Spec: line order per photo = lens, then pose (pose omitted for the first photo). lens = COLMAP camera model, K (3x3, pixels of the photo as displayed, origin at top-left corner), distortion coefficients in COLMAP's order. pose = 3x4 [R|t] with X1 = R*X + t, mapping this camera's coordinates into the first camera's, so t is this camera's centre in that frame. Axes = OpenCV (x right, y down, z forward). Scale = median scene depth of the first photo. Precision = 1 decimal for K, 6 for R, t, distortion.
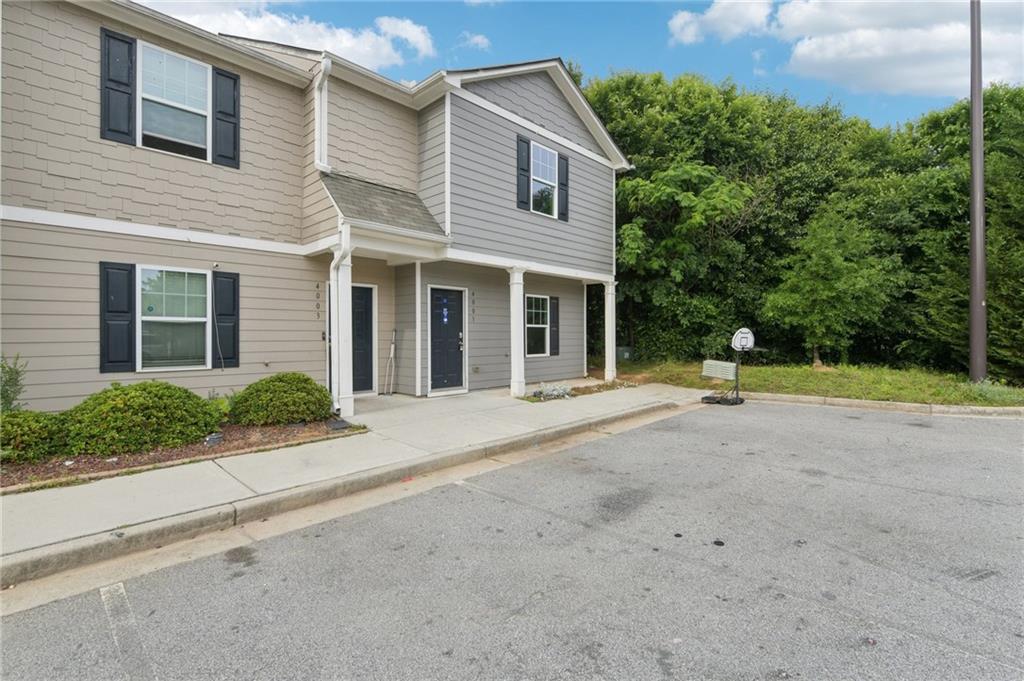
lens RADIAL K [[461.6, 0, 510.7], [0, 461.6, 336.2], [0, 0, 1]] dist [0.010836, -0.000129]
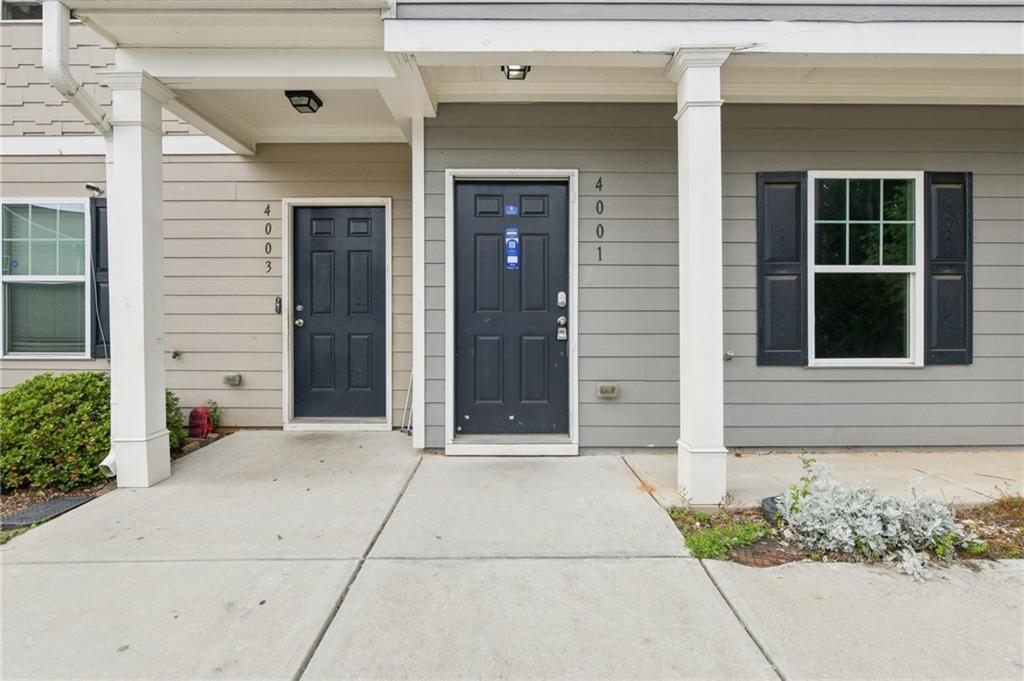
lens RADIAL K [[510.0, 0, 515.9], [0, 510.0, 330.7], [0, 0, 1]] dist [-0.005367, -0.000453]
pose [[0.703054, -0.001812, -0.711134, 0.161336], [-0.000848, 0.999994, -0.003387, 0.025522], [0.711136, 0.002984, 0.703048, 0.679326]]
